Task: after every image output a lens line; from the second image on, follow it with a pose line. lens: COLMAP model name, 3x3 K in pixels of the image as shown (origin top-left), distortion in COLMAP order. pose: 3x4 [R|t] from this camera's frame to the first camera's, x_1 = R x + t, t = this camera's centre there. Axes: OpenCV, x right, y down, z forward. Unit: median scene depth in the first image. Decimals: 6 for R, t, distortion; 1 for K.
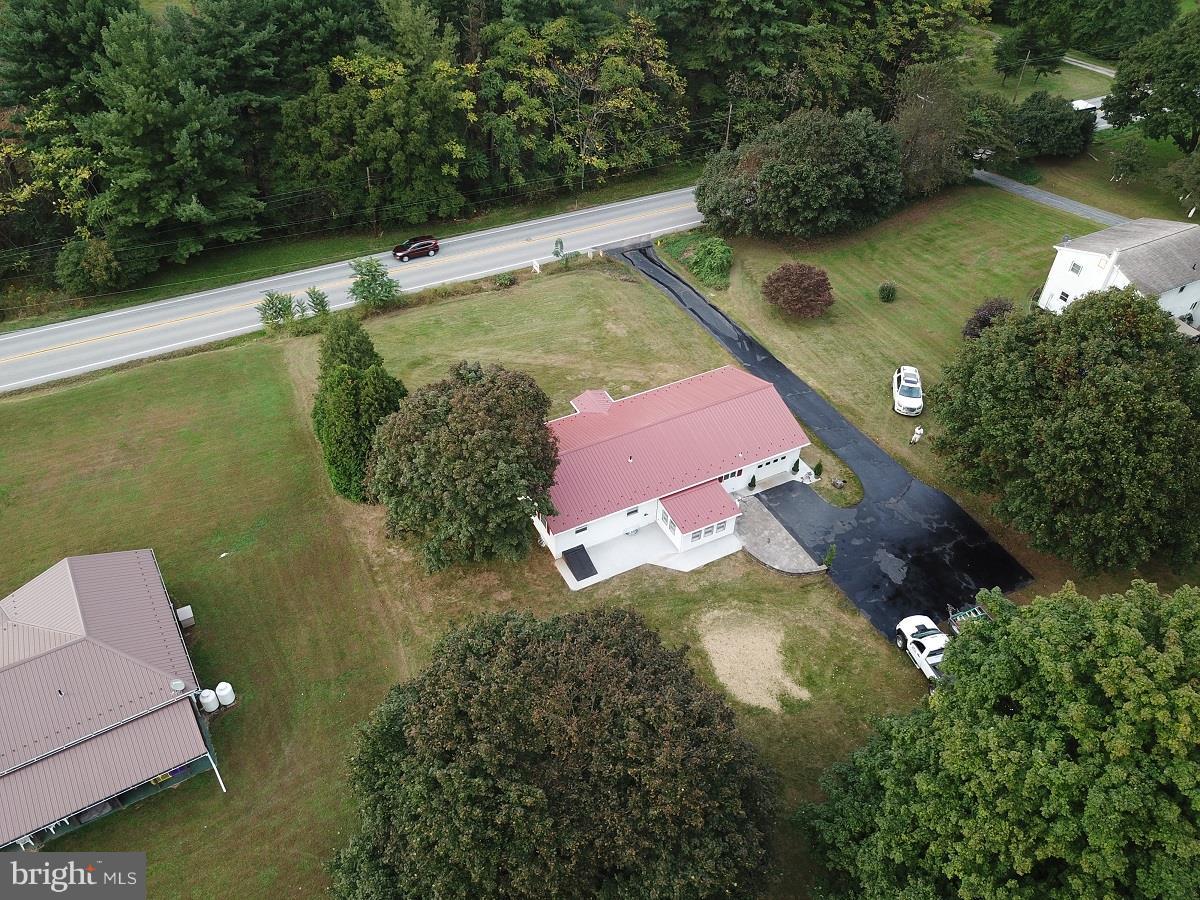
lens RADIAL K [[914.6, 0, 624.5], [0, 914.6, 448.0], [0, 0, 1]] dist [0.006019, -0.001002]
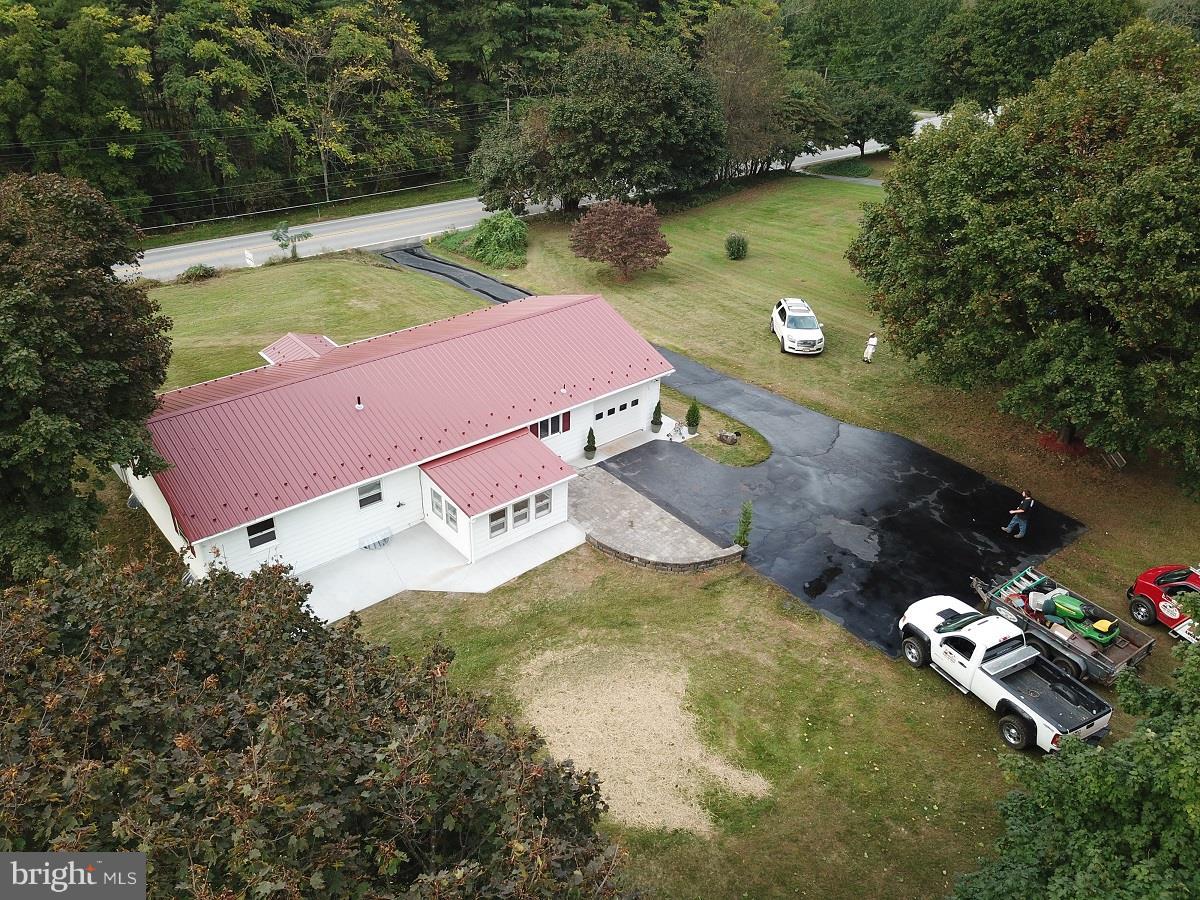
lens RADIAL K [[920.7, 0, 600.0], [0, 920.7, 450.0], [0, 0, 1]] dist [0.007904, -0.009432]
pose [[0.980513, -0.113349, 0.160455, 0.055496], [0.138833, 0.977673, -0.157735, 0.142590], [-0.138993, 0.176938, 0.974358, 0.454366]]
